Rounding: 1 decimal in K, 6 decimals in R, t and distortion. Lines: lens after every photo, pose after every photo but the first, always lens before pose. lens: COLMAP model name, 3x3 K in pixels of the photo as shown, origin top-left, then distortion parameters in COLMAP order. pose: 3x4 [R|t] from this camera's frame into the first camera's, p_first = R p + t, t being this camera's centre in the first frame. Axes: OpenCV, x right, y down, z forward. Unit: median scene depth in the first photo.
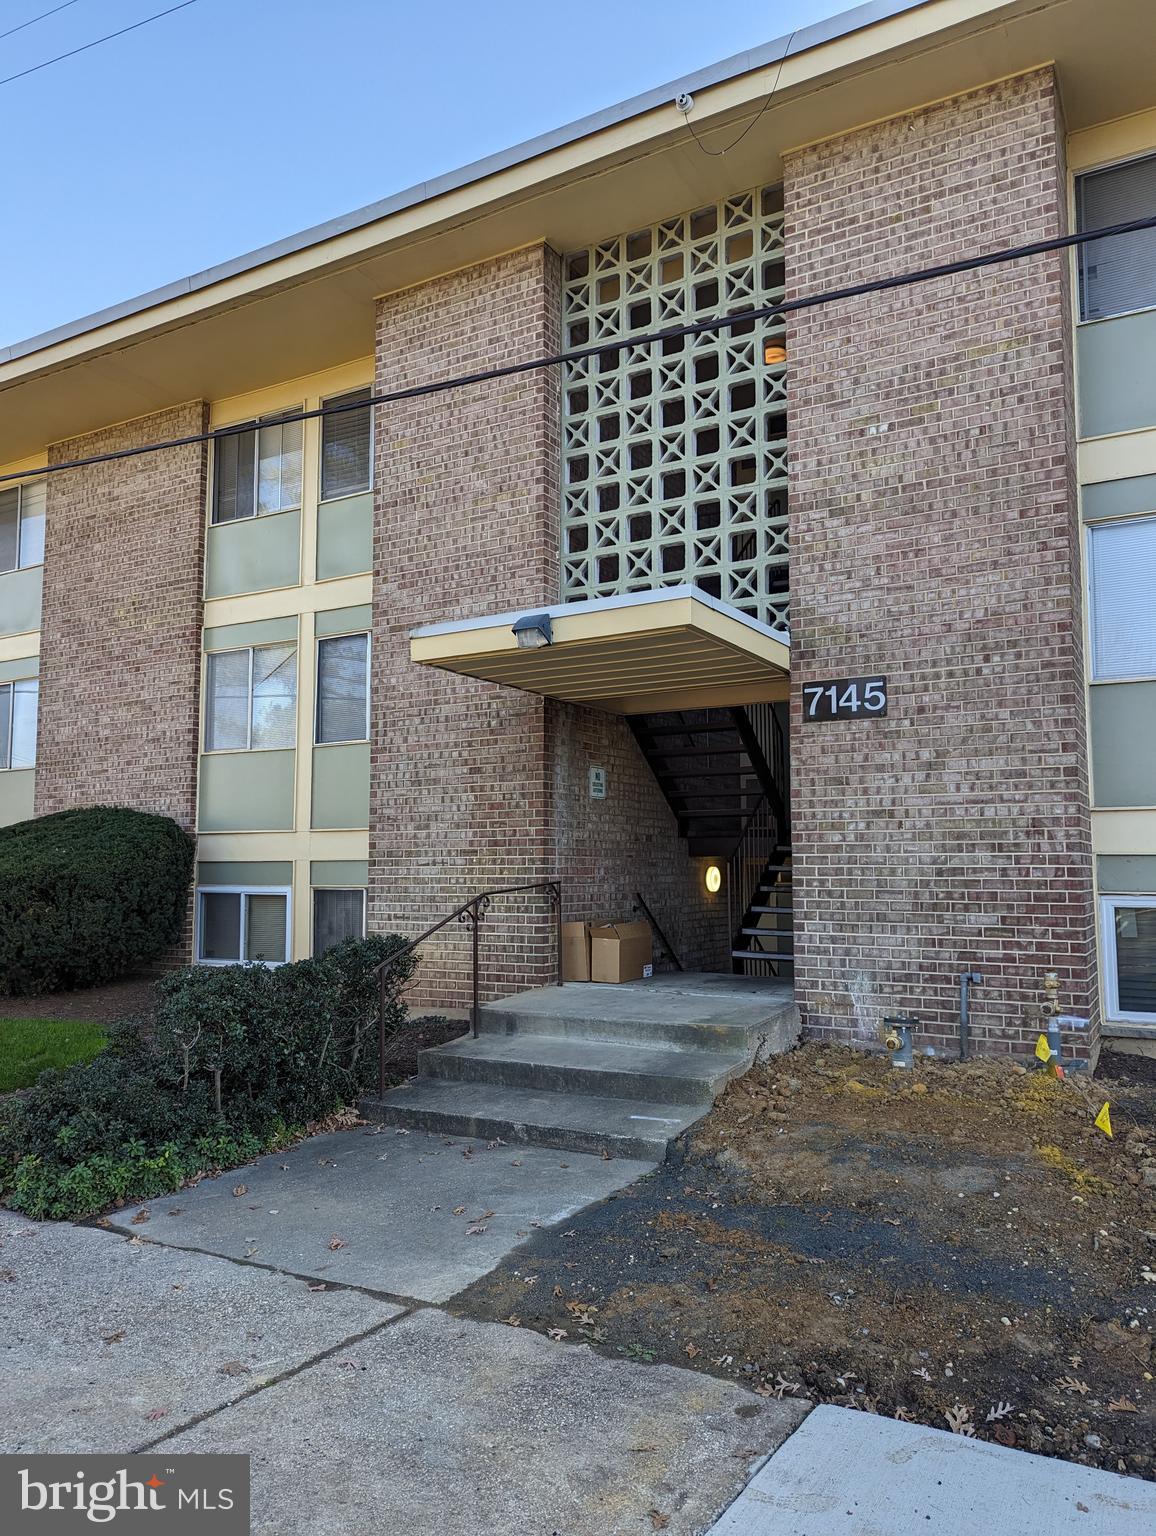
lens RADIAL K [[1065.7, 0, 578.0], [0, 1065.7, 768.0], [0, 0, 1]] dist [0.073727, 0.000471]
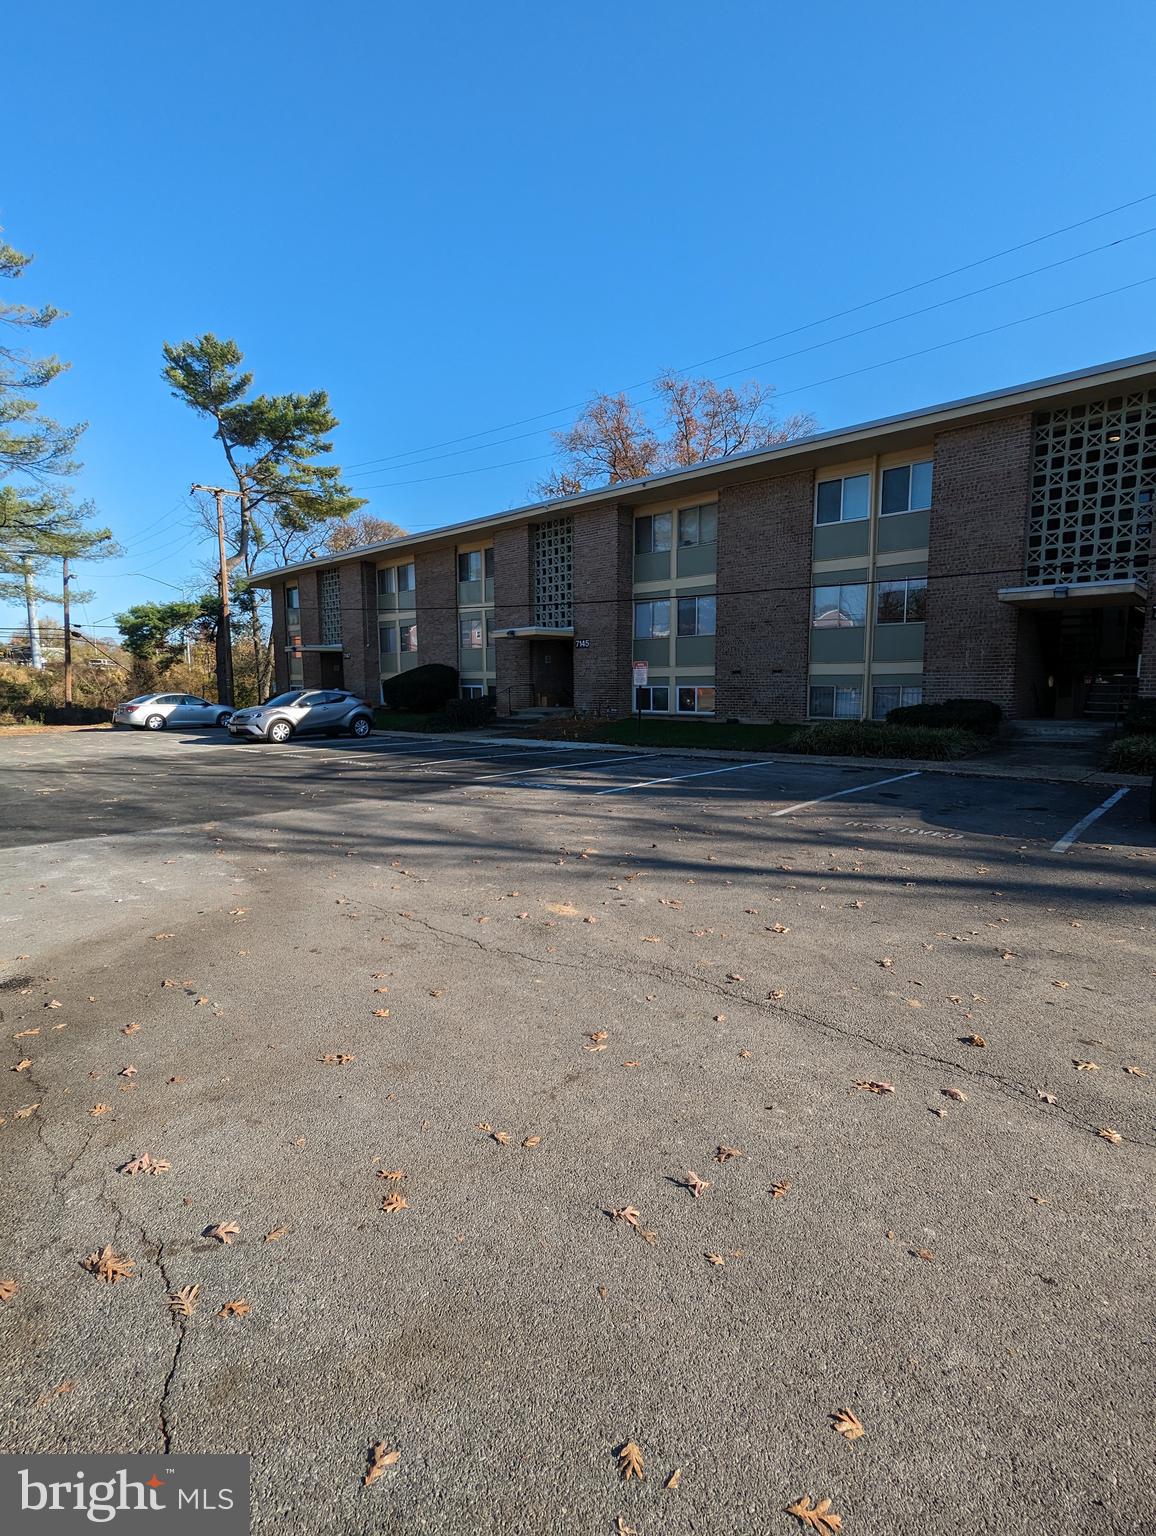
lens RADIAL K [[726.7, 0, 580.3], [0, 726.7, 767.4], [0, 0, 1]] dist [0.007728, -0.001300]
pose [[0.974174, 0.020740, -0.224846, 0.637592], [0.028007, 0.976985, 0.211461, -0.137141], [0.224057, -0.212297, 0.951172, -1.391701]]
